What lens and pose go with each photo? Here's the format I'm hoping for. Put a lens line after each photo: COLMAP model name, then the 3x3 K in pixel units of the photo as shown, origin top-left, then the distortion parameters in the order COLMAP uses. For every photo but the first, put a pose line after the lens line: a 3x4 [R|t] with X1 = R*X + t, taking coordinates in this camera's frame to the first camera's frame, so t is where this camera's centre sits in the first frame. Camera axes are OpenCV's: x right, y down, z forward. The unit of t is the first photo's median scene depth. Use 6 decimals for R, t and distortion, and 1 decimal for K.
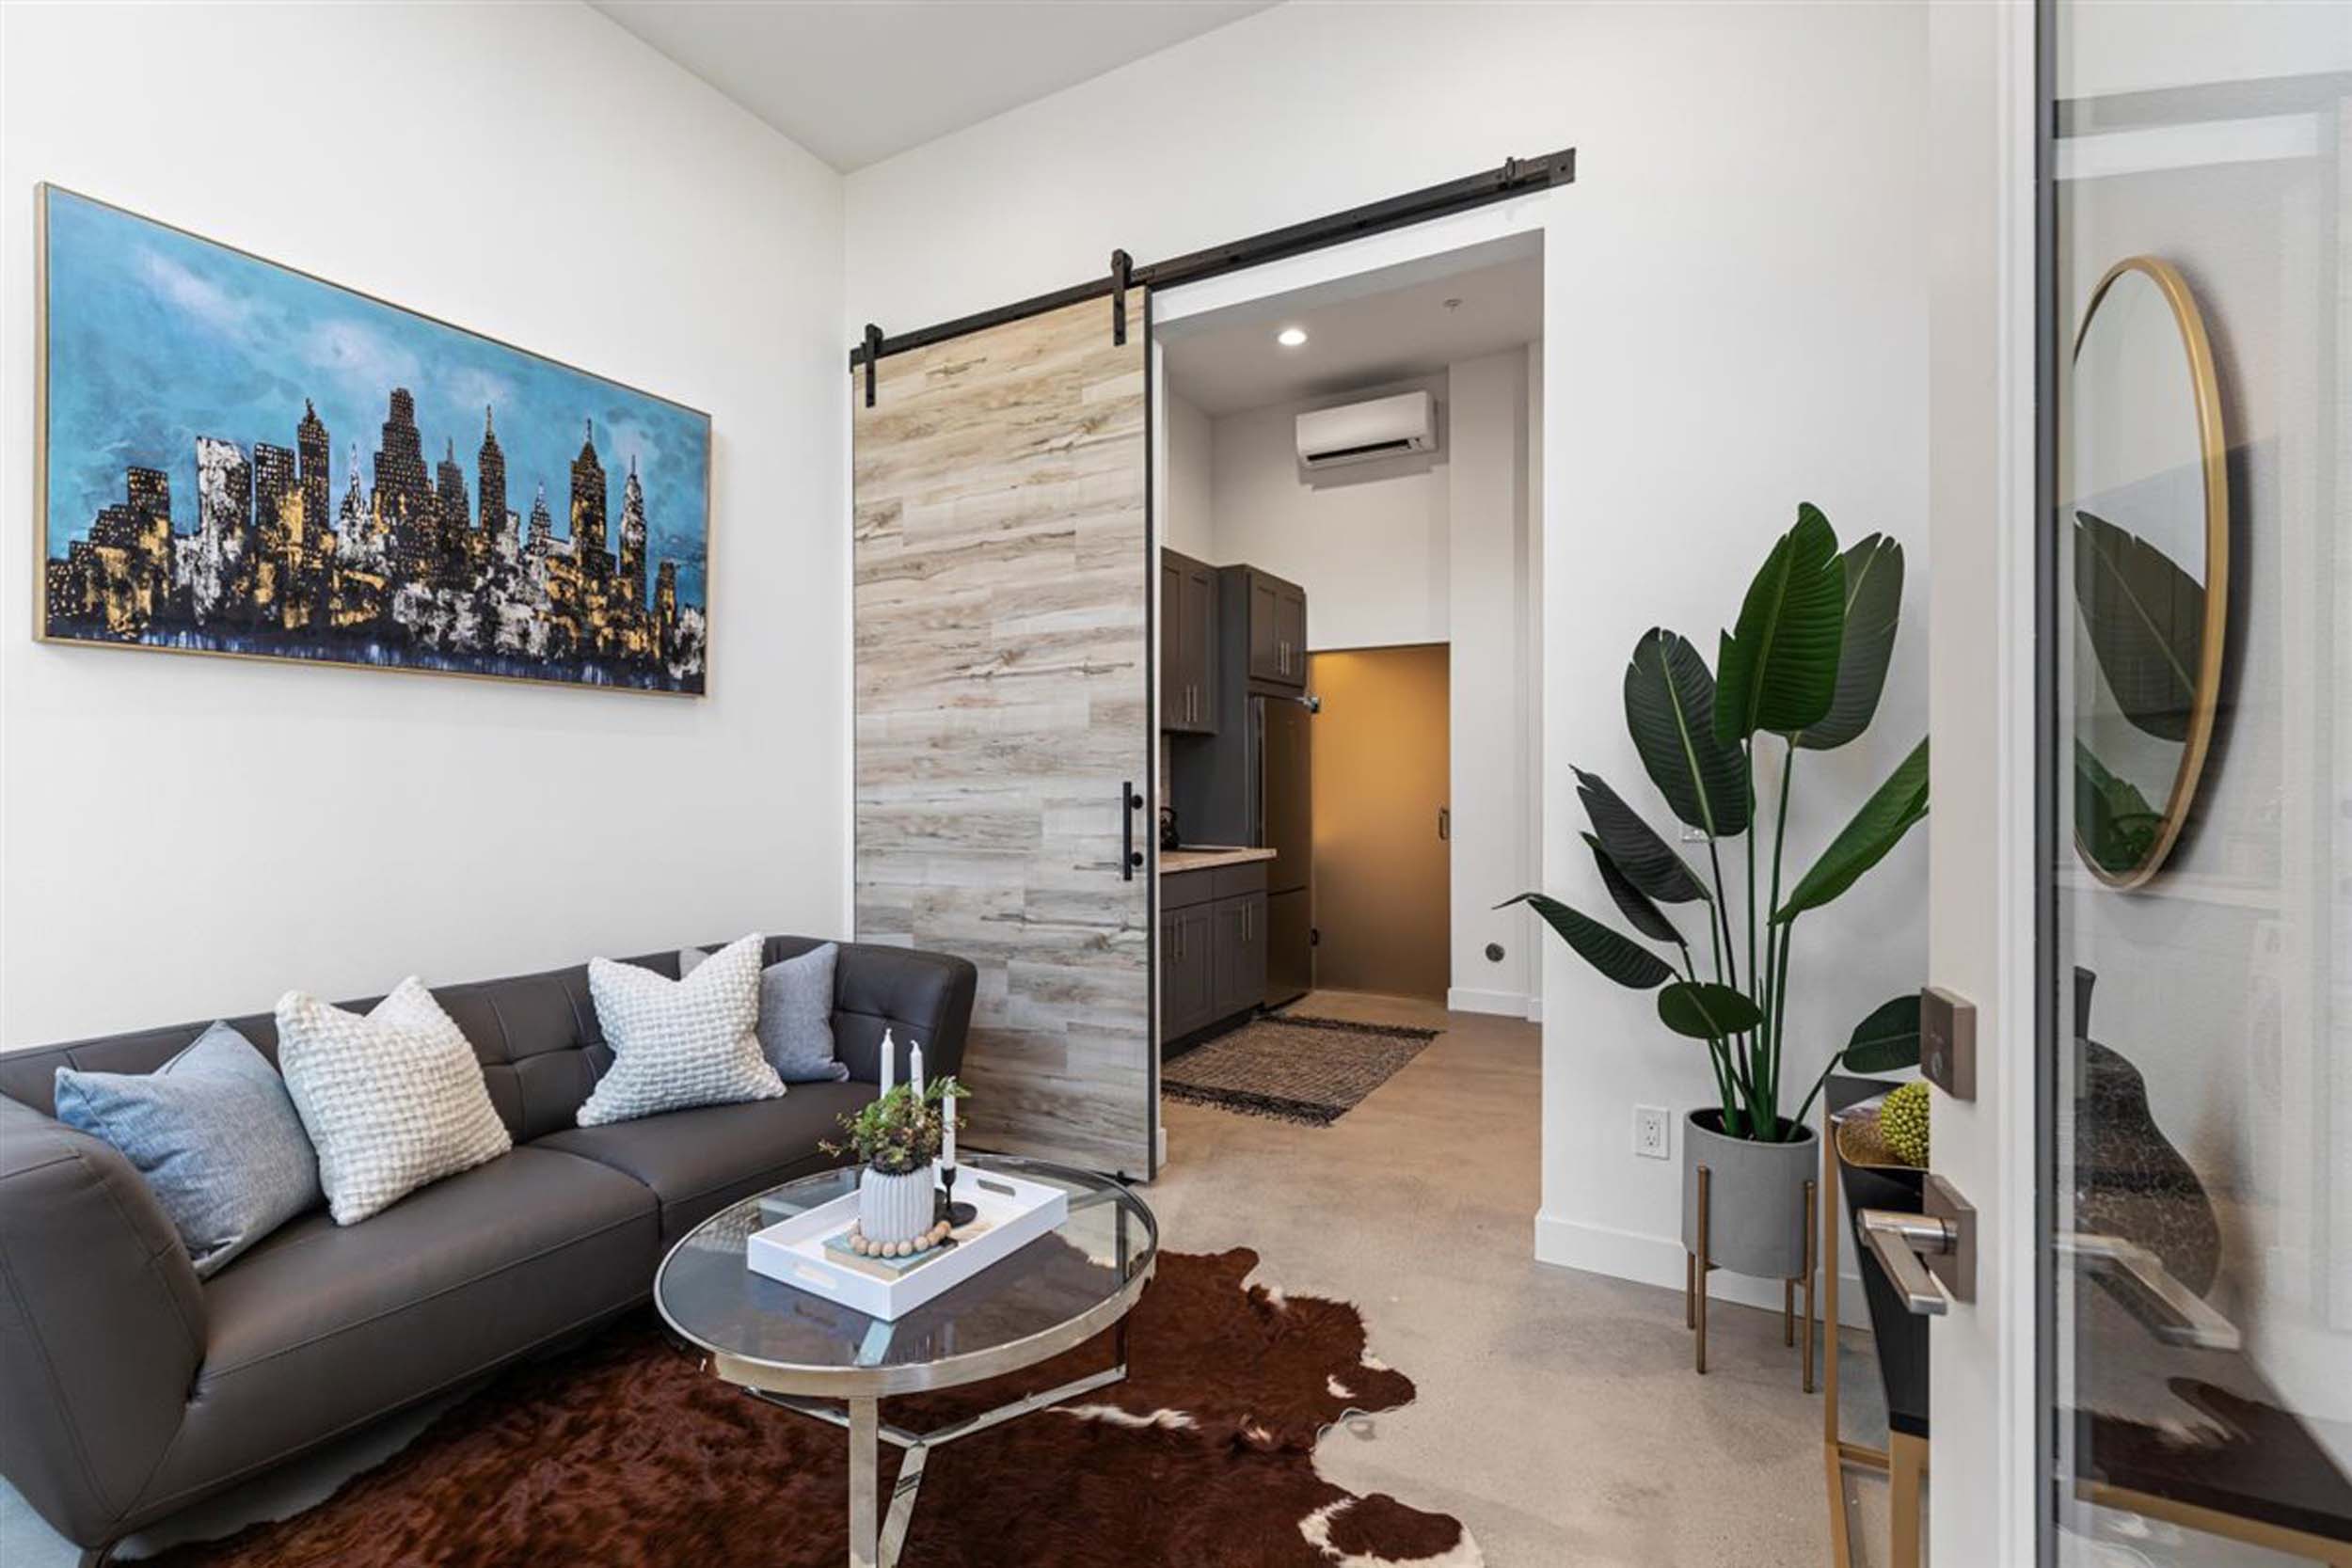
lens RADIAL K [[1053.5, 0, 1176.0], [0, 1053.5, 784.0], [0, 0, 1]] dist [-0.000664, -0.000198]
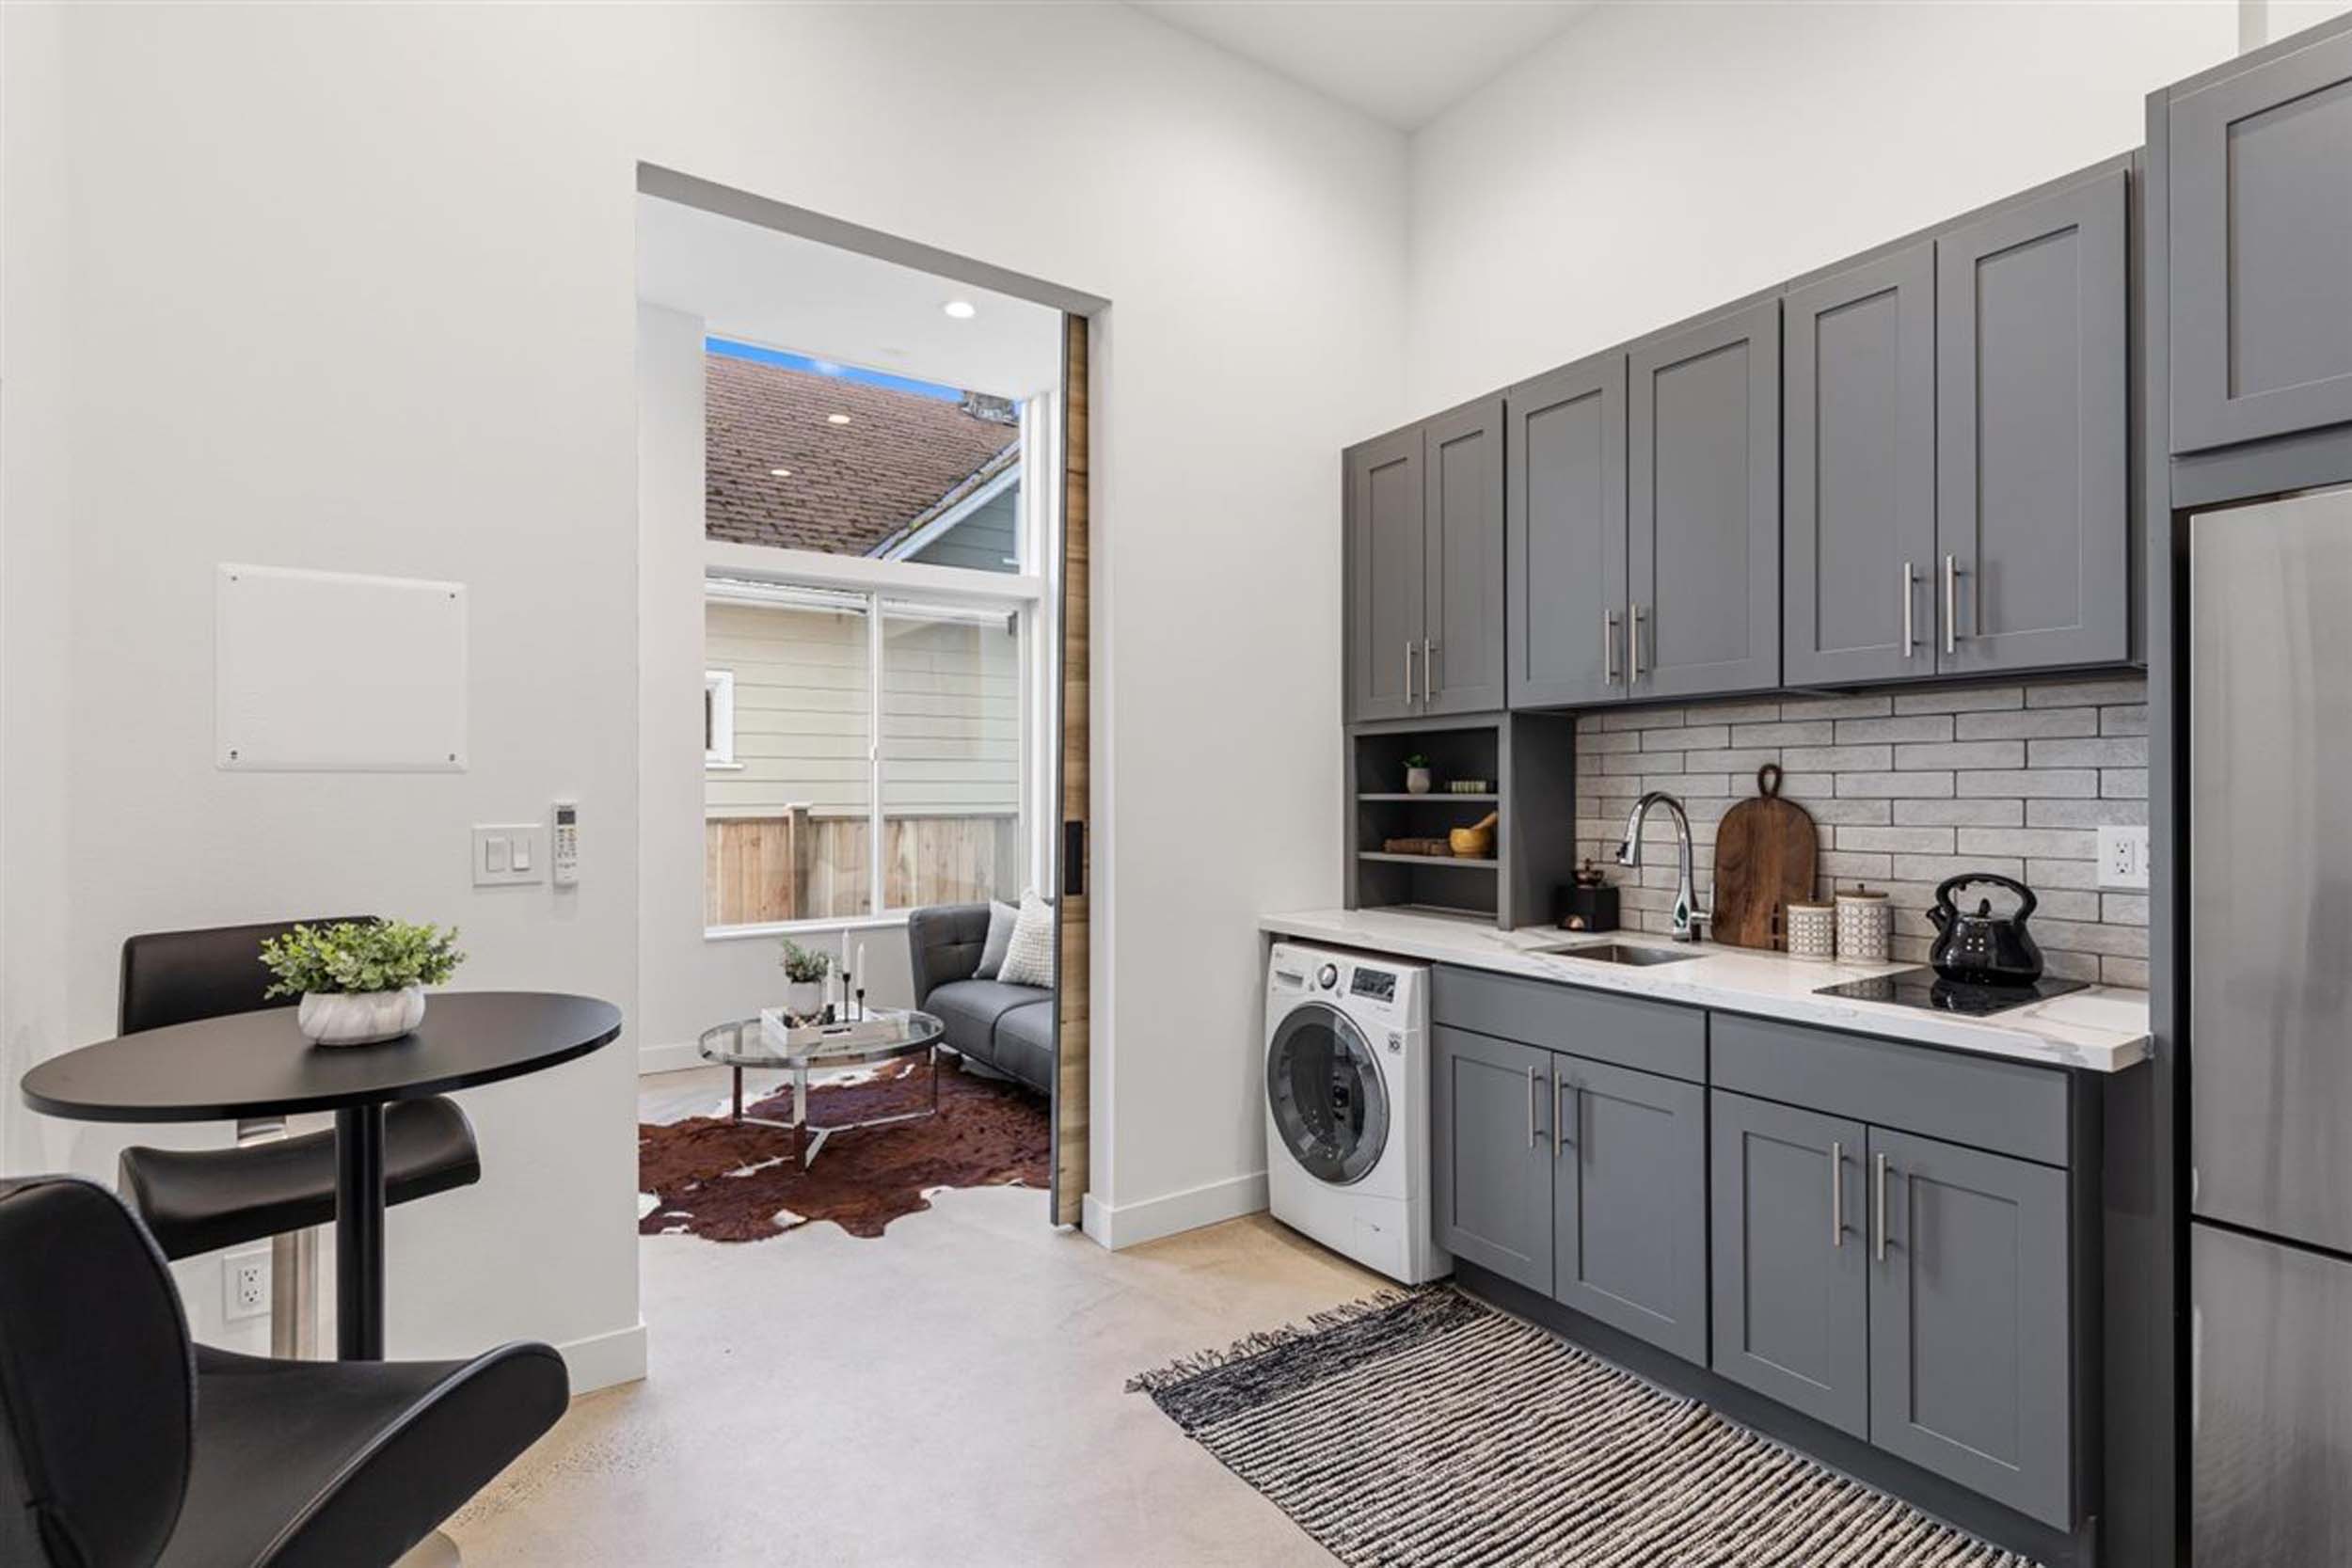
lens RADIAL K [[1110.8, 0, 1176.0], [0, 1110.8, 784.0], [0, 0, 1]] dist [0.000369, -0.000775]
pose [[-0.450610, -0.004136, -0.892711, 0.805350], [0.003222, 0.999975, -0.006259, -0.016171], [0.892715, -0.005696, -0.450585, 1.510241]]
